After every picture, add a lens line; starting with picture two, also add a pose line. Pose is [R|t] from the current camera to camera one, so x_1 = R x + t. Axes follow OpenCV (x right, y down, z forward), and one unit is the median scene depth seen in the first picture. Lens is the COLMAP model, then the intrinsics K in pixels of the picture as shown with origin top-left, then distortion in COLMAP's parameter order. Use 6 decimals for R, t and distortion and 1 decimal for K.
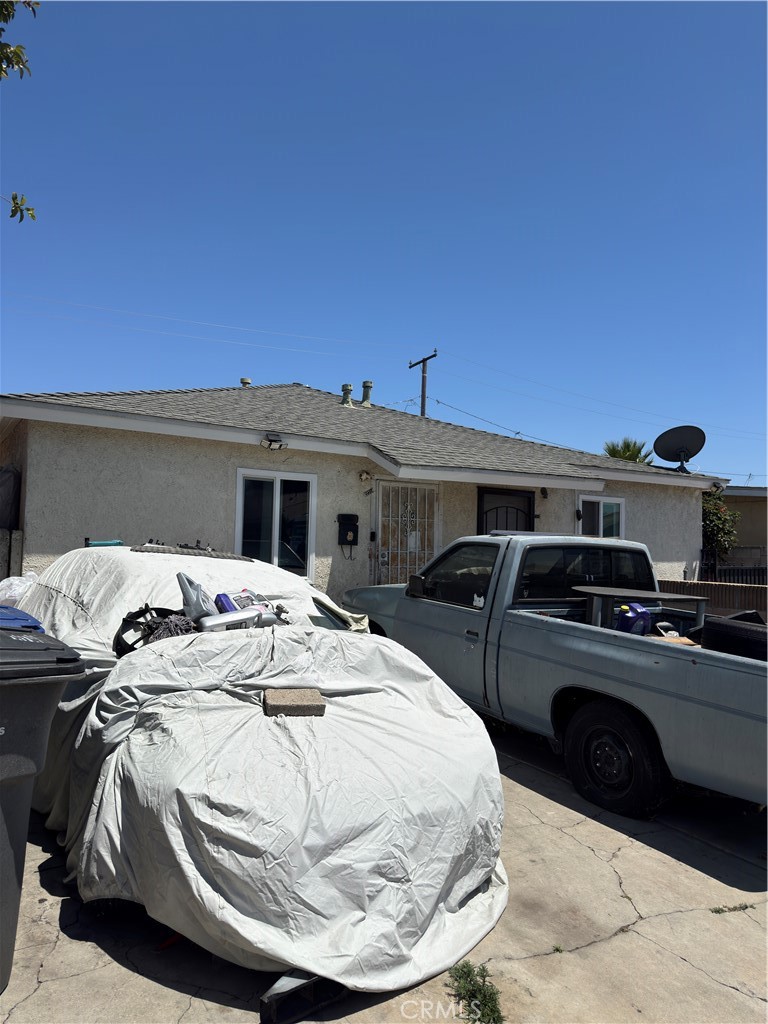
lens RADIAL K [[717.3, 0, 404.9], [0, 717.3, 505.3], [0, 0, 1]] dist [0.044195, -0.067516]
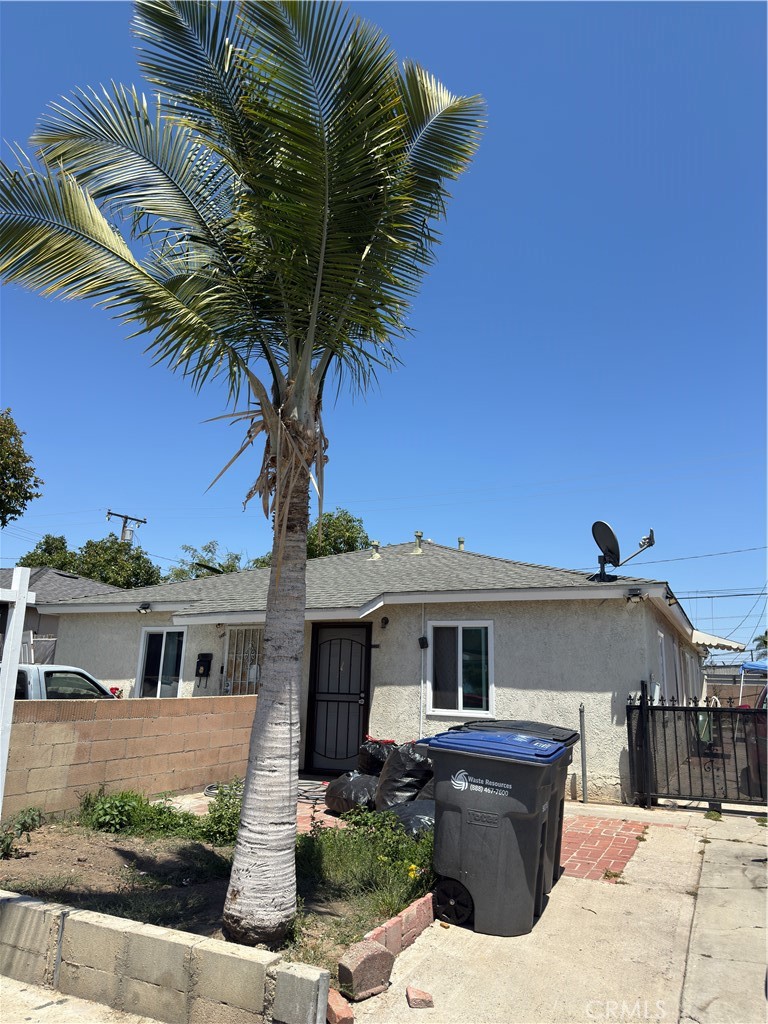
lens RADIAL K [[726.6, 0, 396.5], [0, 726.6, 501.7], [0, 0, 1]] dist [0.047953, -0.043353]
pose [[0.529431, -0.211264, -0.821626, 1.389641], [0.039625, 0.973597, -0.224807, 0.061132], [0.847427, 0.086463, 0.523824, 0.585433]]
